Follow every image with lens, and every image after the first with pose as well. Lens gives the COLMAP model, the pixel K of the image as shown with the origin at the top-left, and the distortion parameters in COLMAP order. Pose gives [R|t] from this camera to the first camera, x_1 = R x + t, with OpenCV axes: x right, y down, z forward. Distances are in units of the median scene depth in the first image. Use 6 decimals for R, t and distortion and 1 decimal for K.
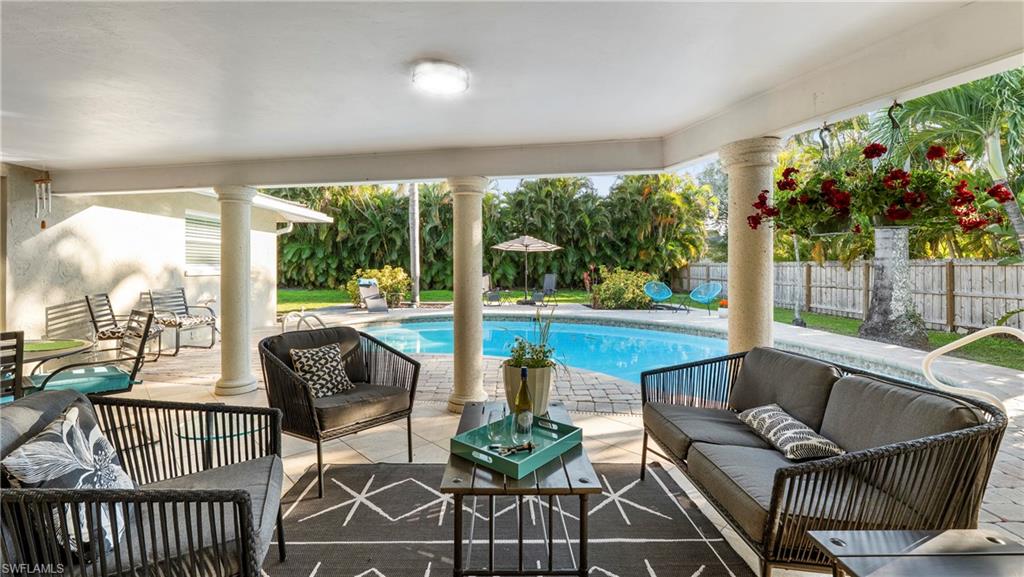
lens RADIAL K [[427.6, 0, 509.9], [0, 427.6, 272.0], [0, 0, 1]] dist [-0.011151, -0.000146]
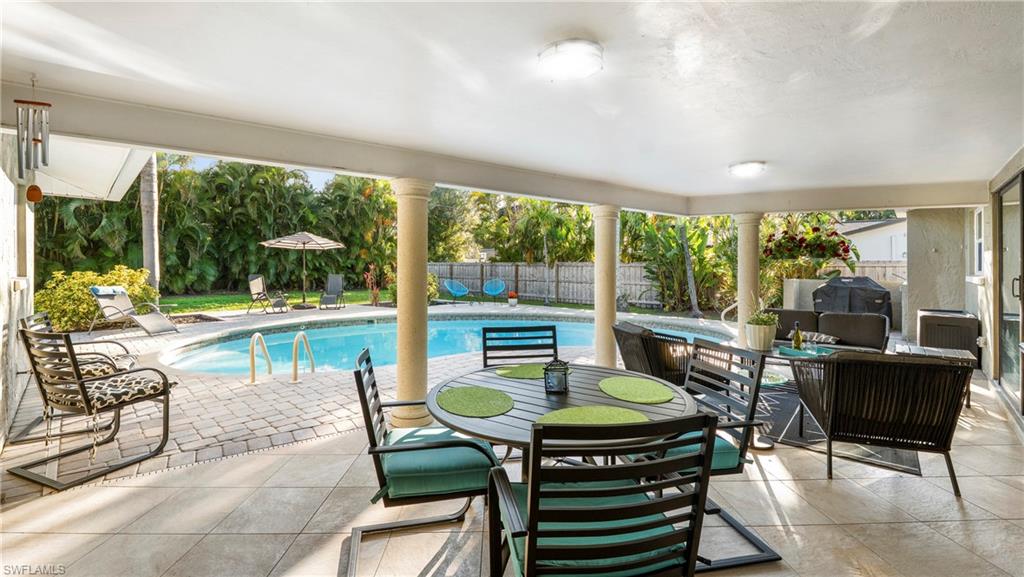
lens RADIAL K [[426.8, 0, 501.7], [0, 426.8, 263.5], [0, 0, 1]] dist [-0.001955, -0.000070]
pose [[0.693763, 0.003482, 0.720195, -0.330303], [0.005907, 0.999927, -0.010525, -0.006986], [-0.720179, 0.011556, 0.693692, 0.080785]]
